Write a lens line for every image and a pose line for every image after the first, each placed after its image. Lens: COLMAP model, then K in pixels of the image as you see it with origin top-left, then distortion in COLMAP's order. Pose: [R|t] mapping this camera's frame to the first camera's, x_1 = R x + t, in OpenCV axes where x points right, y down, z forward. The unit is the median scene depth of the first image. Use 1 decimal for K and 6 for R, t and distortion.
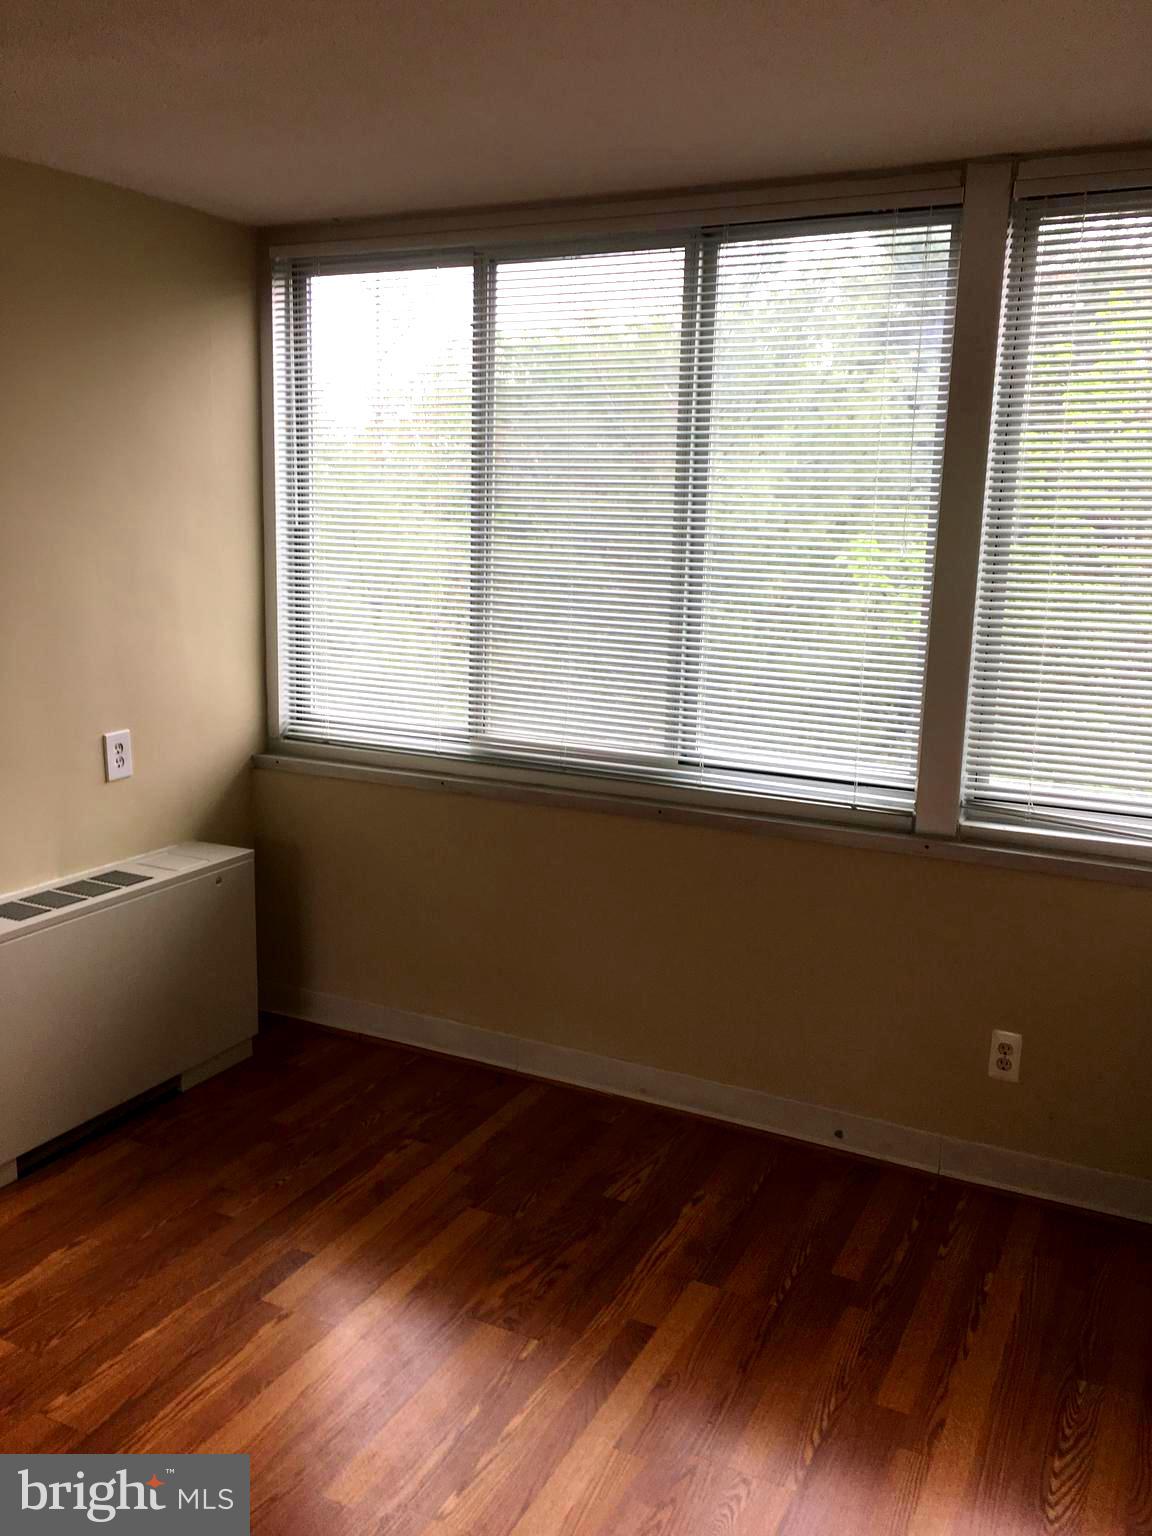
lens RADIAL K [[1312.7, 0, 564.2], [0, 1312.7, 732.9], [0, 0, 1]] dist [0.077032, -0.111458]
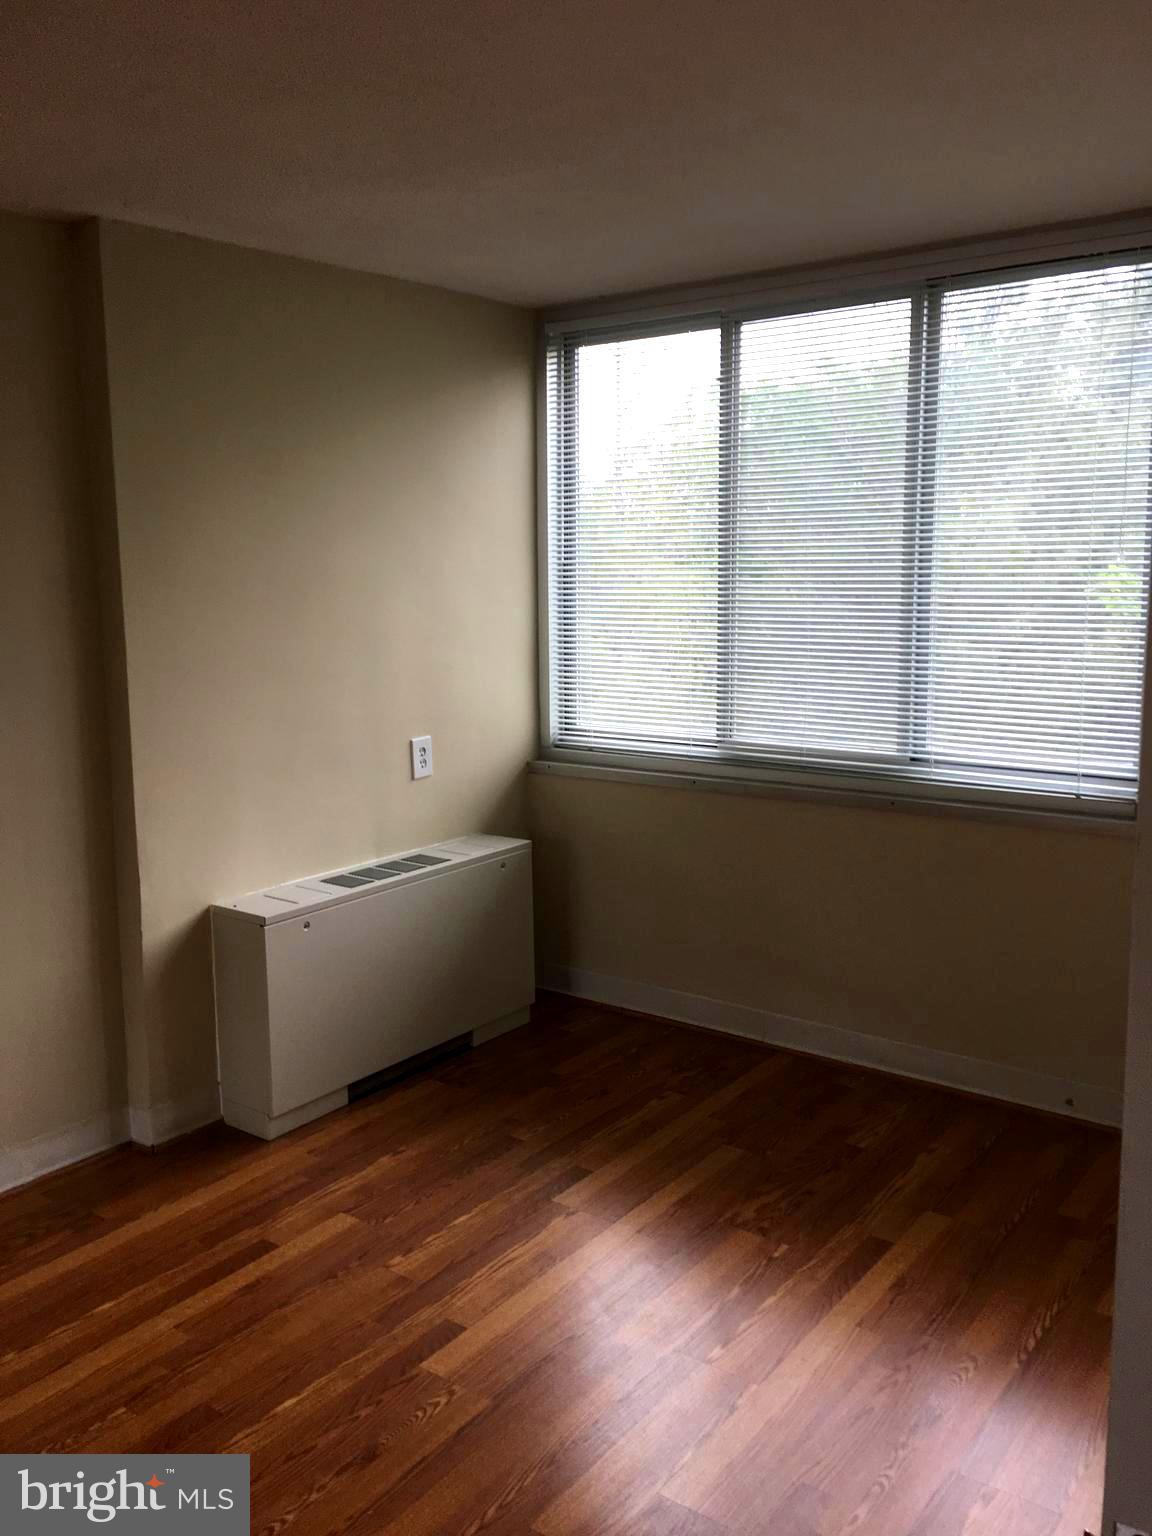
lens RADIAL K [[1312.7, 0, 552.4], [0, 1312.7, 745.9], [0, 0, 1]] dist [0.077032, -0.111458]
pose [[0.982534, -0.008786, -0.185874, -0.002046], [0.003611, 0.999597, -0.028159, 0.041521], [0.186047, 0.026996, 0.982170, -0.144661]]
